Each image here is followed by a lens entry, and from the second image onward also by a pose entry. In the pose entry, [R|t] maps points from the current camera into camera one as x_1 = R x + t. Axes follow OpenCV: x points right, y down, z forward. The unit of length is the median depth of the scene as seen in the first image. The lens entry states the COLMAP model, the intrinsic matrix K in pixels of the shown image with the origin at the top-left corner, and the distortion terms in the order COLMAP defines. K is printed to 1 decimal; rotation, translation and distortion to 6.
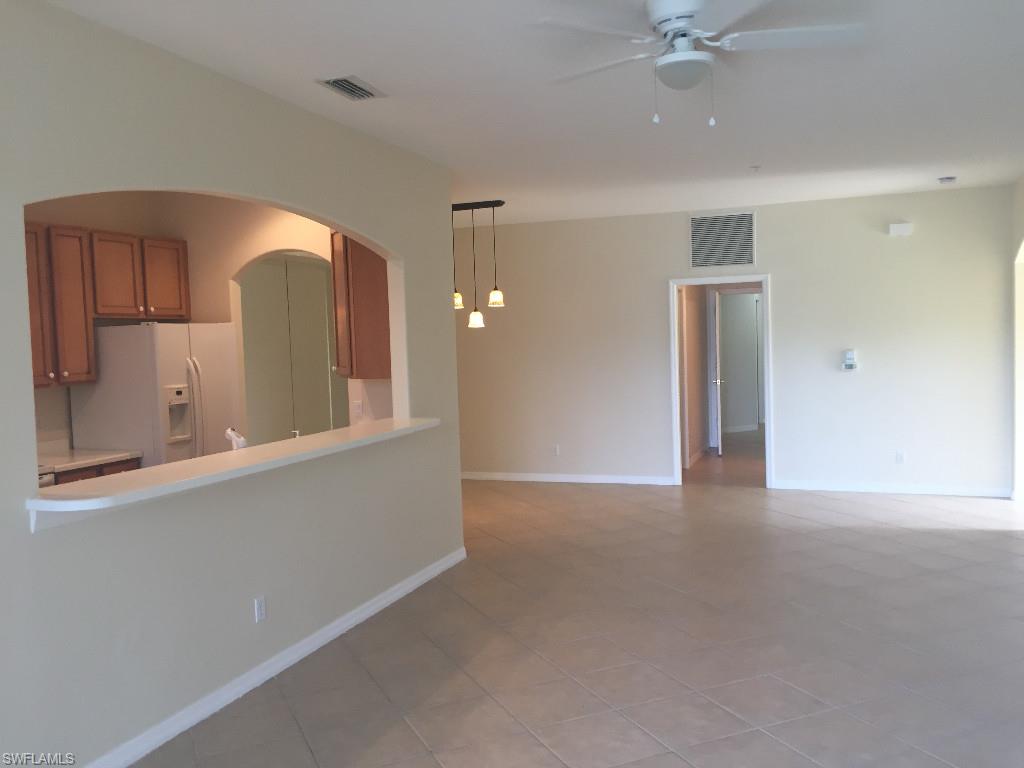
lens RADIAL K [[875.0, 0, 513.3], [0, 875.0, 381.8], [0, 0, 1]] dist [0.075206, -0.100755]
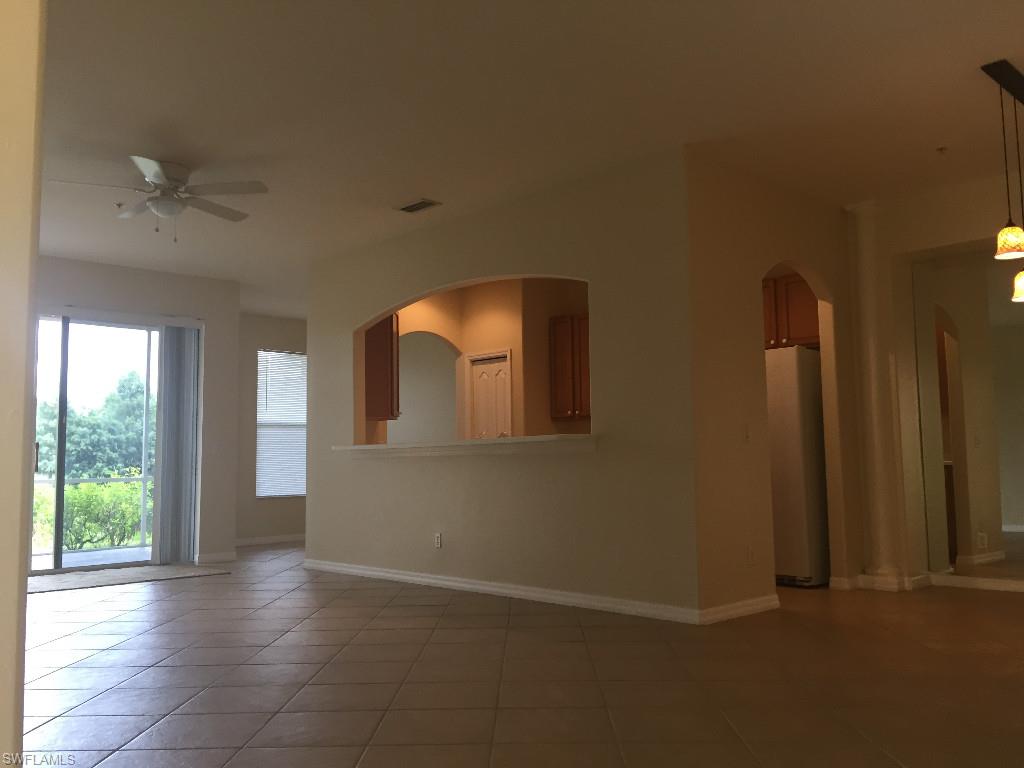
lens RADIAL K [[875.0, 0, 513.3], [0, 875.0, 381.8], [0, 0, 1]] dist [0.075206, -0.100755]
pose [[-0.422599, -0.045902, -0.905154, 0.761255], [-0.018300, 0.998945, -0.042115, 0.020590], [0.906132, -0.001234, -0.422993, 1.226392]]
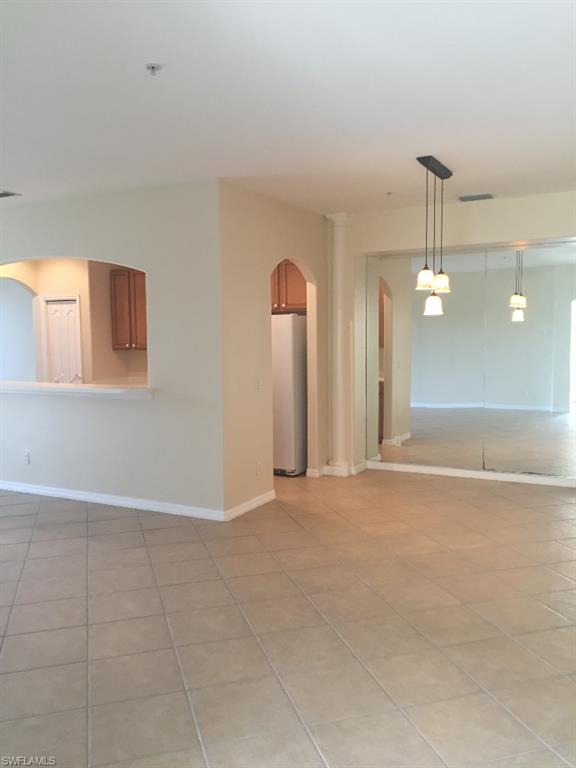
lens RADIAL K [[656.3, 0, 287.7], [0, 656.3, 385.6], [0, 0, 1]] dist [0.075206, -0.100755]
pose [[-0.123621, 0.113066, -0.985867, 0.796312], [-0.036880, 0.992278, 0.118426, -0.084454], [0.991644, 0.050999, -0.118497, 1.221267]]
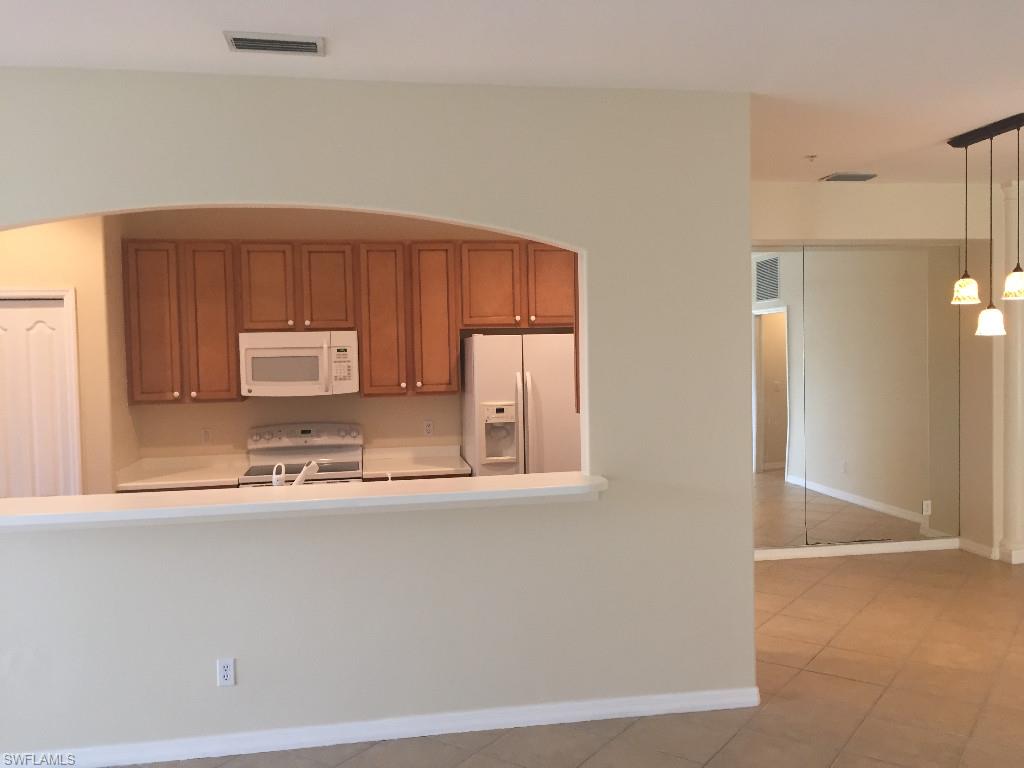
lens RADIAL K [[875.0, 0, 513.3], [0, 875.0, 381.8], [0, 0, 1]] dist [0.075206, -0.100755]
pose [[0.509966, 0.055873, -0.858378, 0.413030], [-0.040903, 0.998335, 0.040683, -0.055161], [0.859222, 0.014364, 0.511402, 0.542948]]
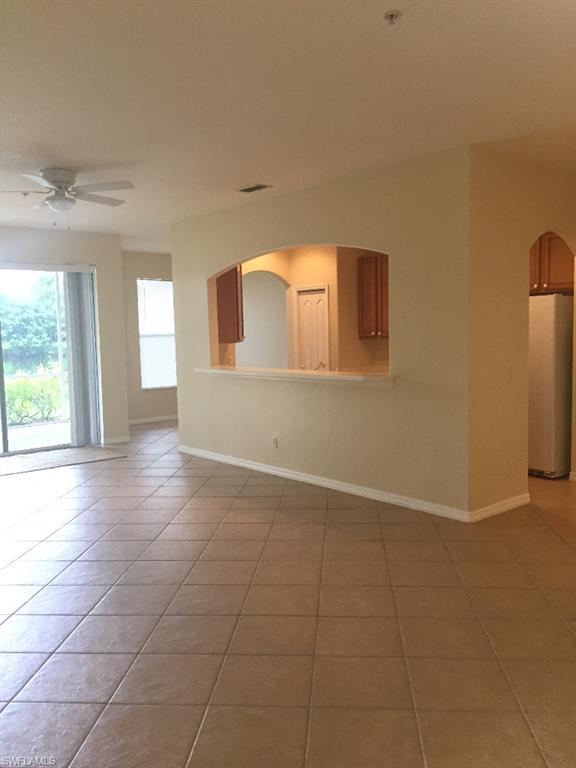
lens RADIAL K [[656.3, 0, 287.7], [0, 656.3, 385.6], [0, 0, 1]] dist [0.075206, -0.100755]
pose [[-0.480900, 0.119078, -0.868651, 0.746074], [-0.005677, 0.990291, 0.138896, -0.073207], [0.876757, 0.071727, -0.475555, 1.220157]]
